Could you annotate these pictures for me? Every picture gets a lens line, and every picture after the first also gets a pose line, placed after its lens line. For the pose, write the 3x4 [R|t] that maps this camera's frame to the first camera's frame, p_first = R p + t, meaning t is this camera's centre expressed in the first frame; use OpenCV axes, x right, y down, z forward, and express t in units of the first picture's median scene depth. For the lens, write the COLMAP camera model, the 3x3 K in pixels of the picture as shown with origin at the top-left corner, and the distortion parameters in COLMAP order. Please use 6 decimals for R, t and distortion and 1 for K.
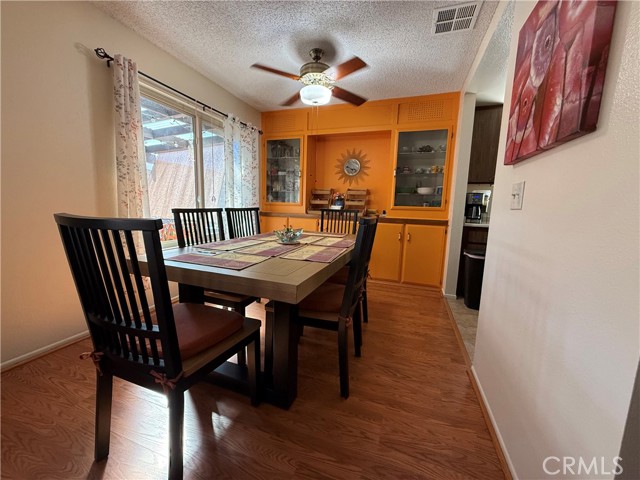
lens RADIAL K [[255.3, 0, 317.4], [0, 255.3, 239.9], [0, 0, 1]] dist [0.000649, -0.000015]
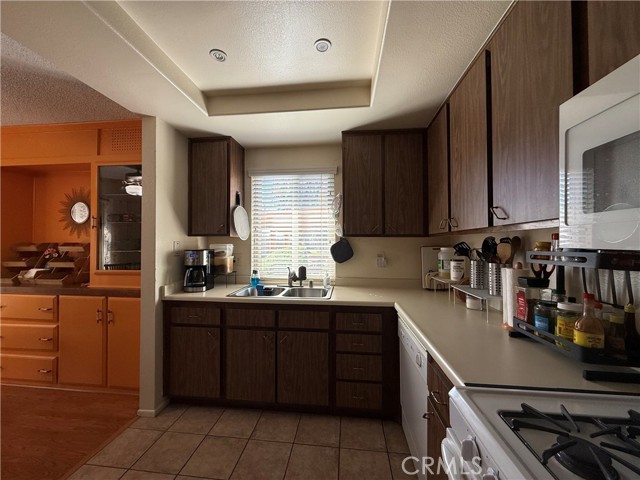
lens RADIAL K [[255.3, 0, 317.4], [0, 255.3, 239.9], [0, 0, 1]] dist [0.000649, -0.000015]
pose [[0.971696, -0.019228, 0.235451, 0.729367], [0.055552, 0.987331, -0.148629, -0.079099], [-0.229610, 0.157502, 0.960454, 0.207662]]
